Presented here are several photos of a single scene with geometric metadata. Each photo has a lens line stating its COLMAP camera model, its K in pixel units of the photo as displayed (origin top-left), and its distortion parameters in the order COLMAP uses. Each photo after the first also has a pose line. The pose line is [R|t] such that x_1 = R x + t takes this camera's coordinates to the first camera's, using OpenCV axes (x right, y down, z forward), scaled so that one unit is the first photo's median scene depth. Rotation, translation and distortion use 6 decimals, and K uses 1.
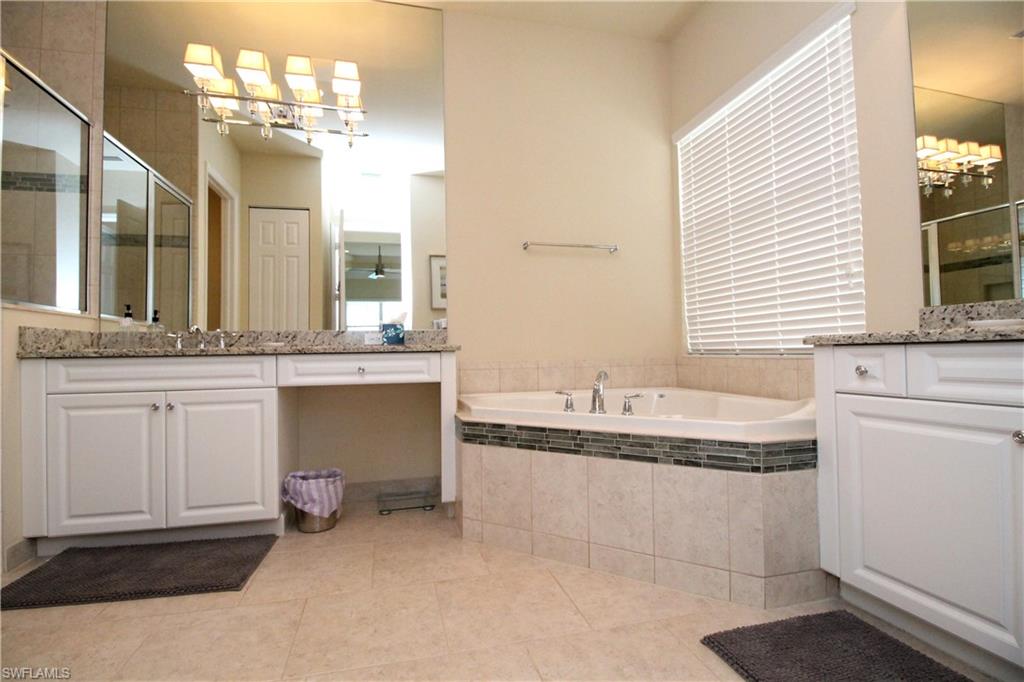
lens RADIAL K [[480.3, 0, 505.6], [0, 480.3, 340.4], [0, 0, 1]] dist [-0.000233, -0.012522]
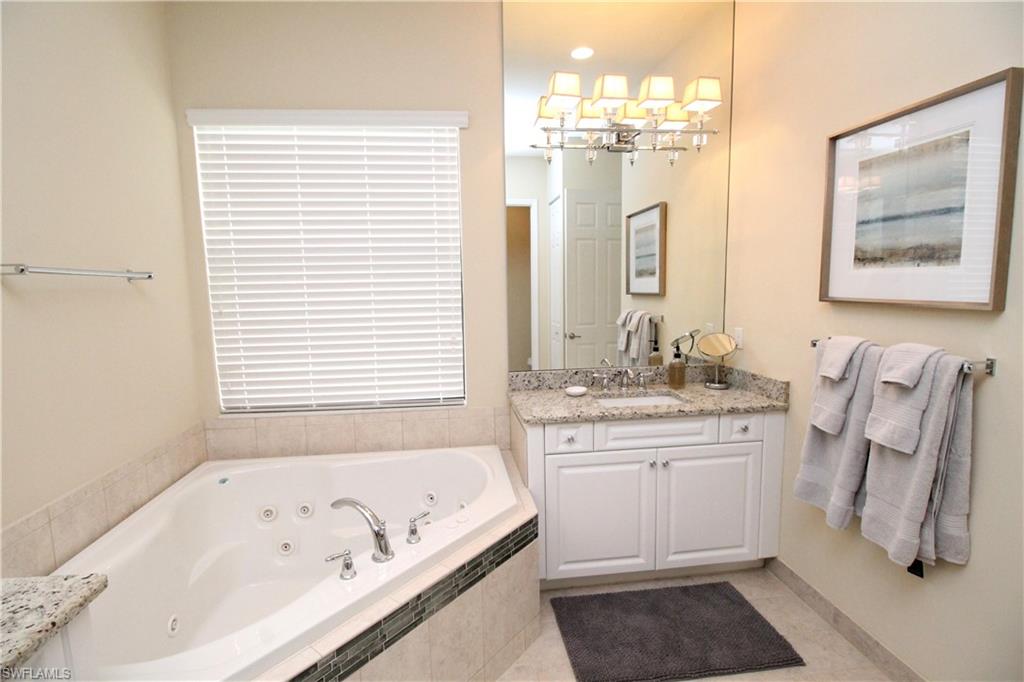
lens RADIAL K [[480.3, 0, 505.6], [0, 480.3, 340.4], [0, 0, 1]] dist [-0.000233, -0.012522]
pose [[0.124393, -0.096502, 0.987529, -0.510973], [-0.008507, 0.995119, 0.098316, -0.272883], [-0.992197, -0.020630, 0.122965, 0.726615]]
